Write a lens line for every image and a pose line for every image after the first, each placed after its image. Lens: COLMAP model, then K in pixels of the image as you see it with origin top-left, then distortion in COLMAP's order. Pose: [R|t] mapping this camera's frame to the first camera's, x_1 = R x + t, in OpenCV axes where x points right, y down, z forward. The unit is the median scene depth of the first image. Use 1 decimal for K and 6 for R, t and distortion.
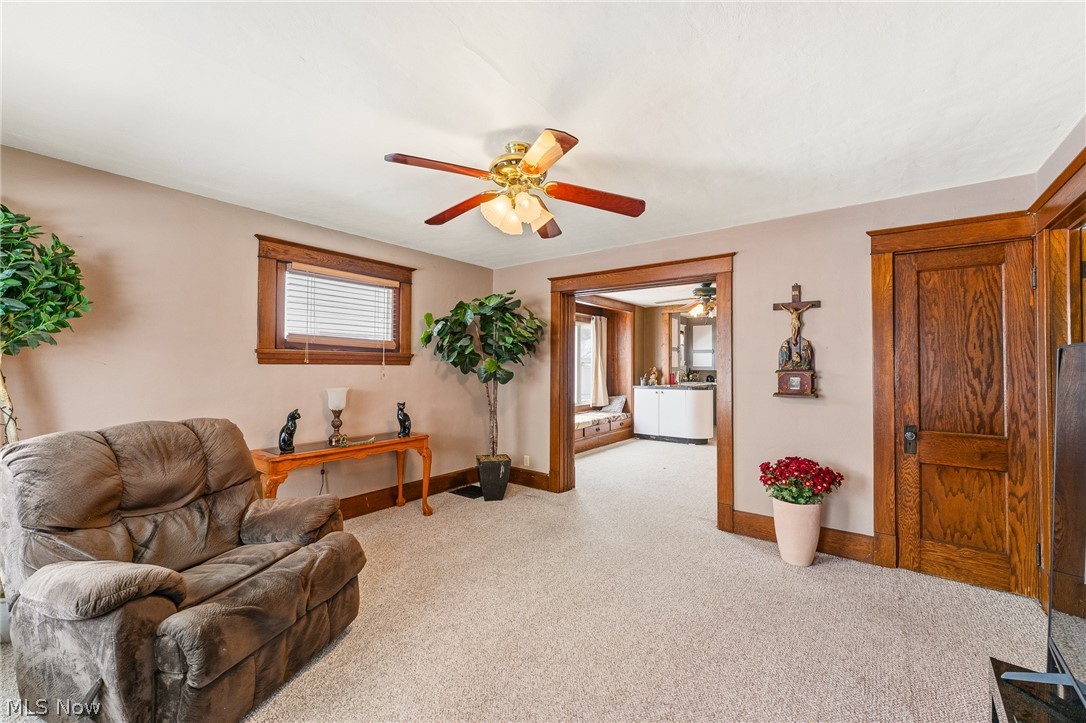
lens RADIAL K [[432.2, 0, 549.4], [0, 432.2, 356.8], [0, 0, 1]] dist [-0.000898, -0.000071]
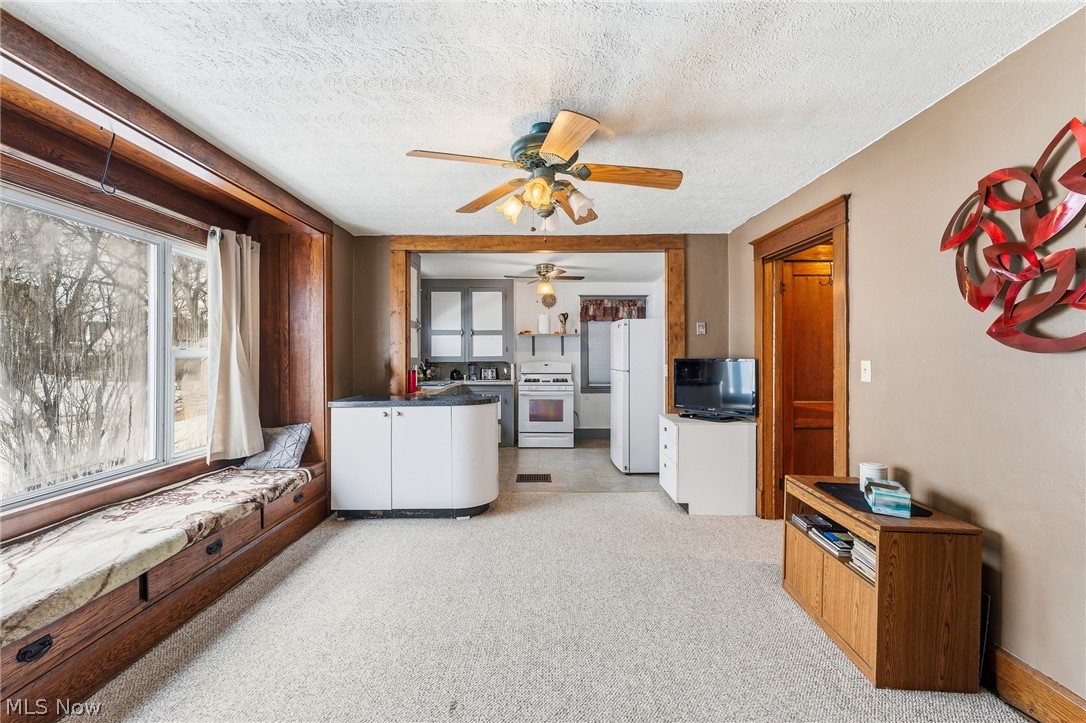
lens RADIAL K [[432.2, 0, 549.4], [0, 432.2, 356.8], [0, 0, 1]] dist [-0.000898, -0.000071]
pose [[0.780434, -0.006244, 0.625207, 0.093602], [-0.007986, 0.999769, 0.019953, 0.011336], [-0.625187, -0.020565, 0.780204, 0.511593]]
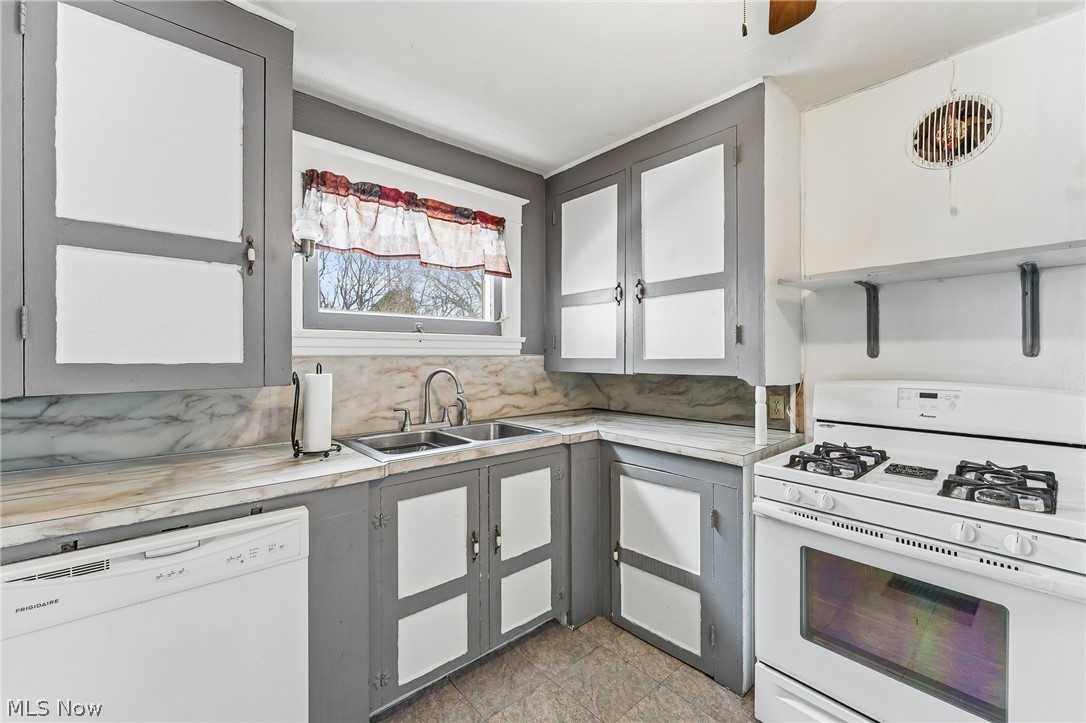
lens RADIAL K [[445.8, 0, 543.3], [0, 445.8, 356.3], [0, 0, 1]] dist [-0.001352, -0.000098]
pose [[0.981156, -0.004287, -0.193169, 0.473584], [0.009185, 0.999659, 0.024465, 0.018745], [0.192998, -0.025778, 0.980860, 0.927524]]
